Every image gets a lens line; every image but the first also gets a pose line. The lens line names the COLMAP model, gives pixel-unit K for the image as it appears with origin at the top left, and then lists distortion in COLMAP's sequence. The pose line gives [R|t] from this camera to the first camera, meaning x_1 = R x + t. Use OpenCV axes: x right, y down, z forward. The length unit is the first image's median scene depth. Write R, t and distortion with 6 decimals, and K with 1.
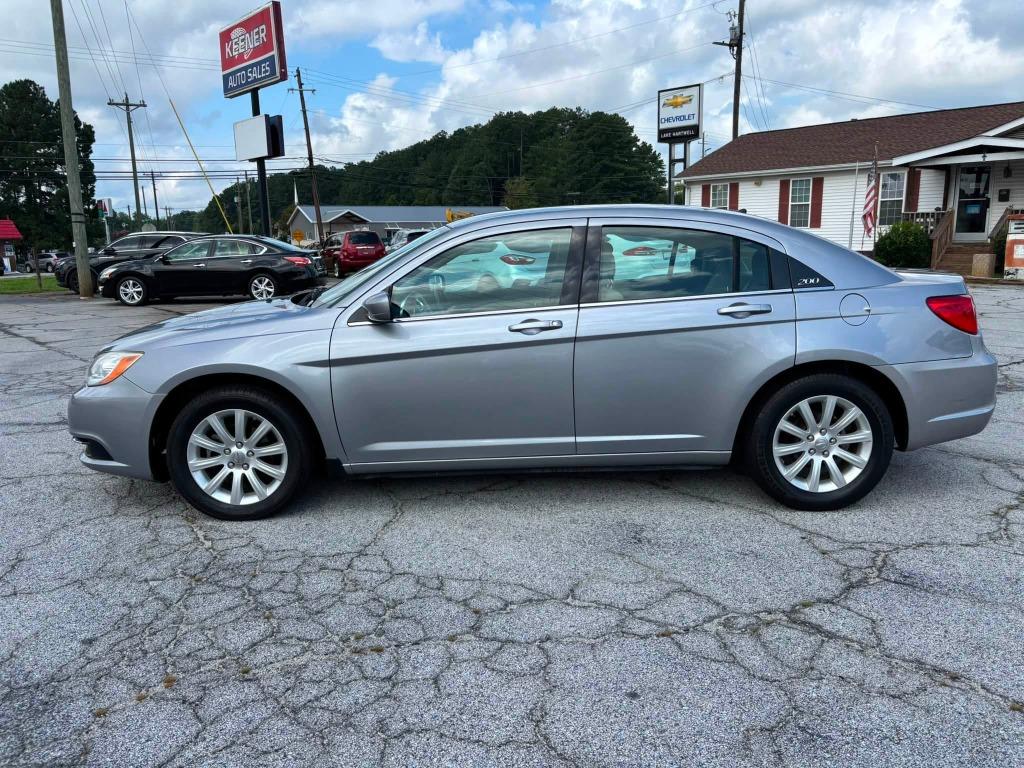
lens RADIAL K [[775.5, 0, 512.2], [0, 775.5, 385.4], [0, 0, 1]] dist [0.040661, -0.040805]
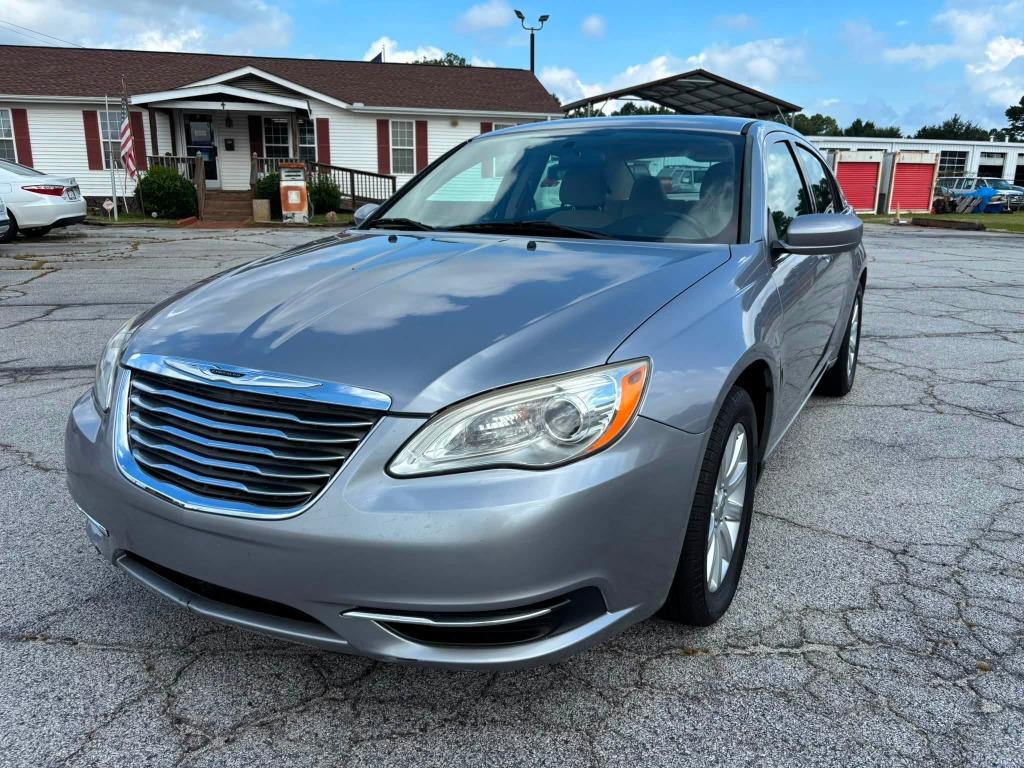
lens RADIAL K [[763.1, 0, 510.5], [0, 763.1, 383.3], [0, 0, 1]] dist [0.119318, -0.075128]
pose [[0.491722, -0.217392, 0.843179, -0.209854], [0.165491, 0.974016, 0.154614, -0.031270], [-0.854882, 0.063511, 0.514921, 0.179746]]
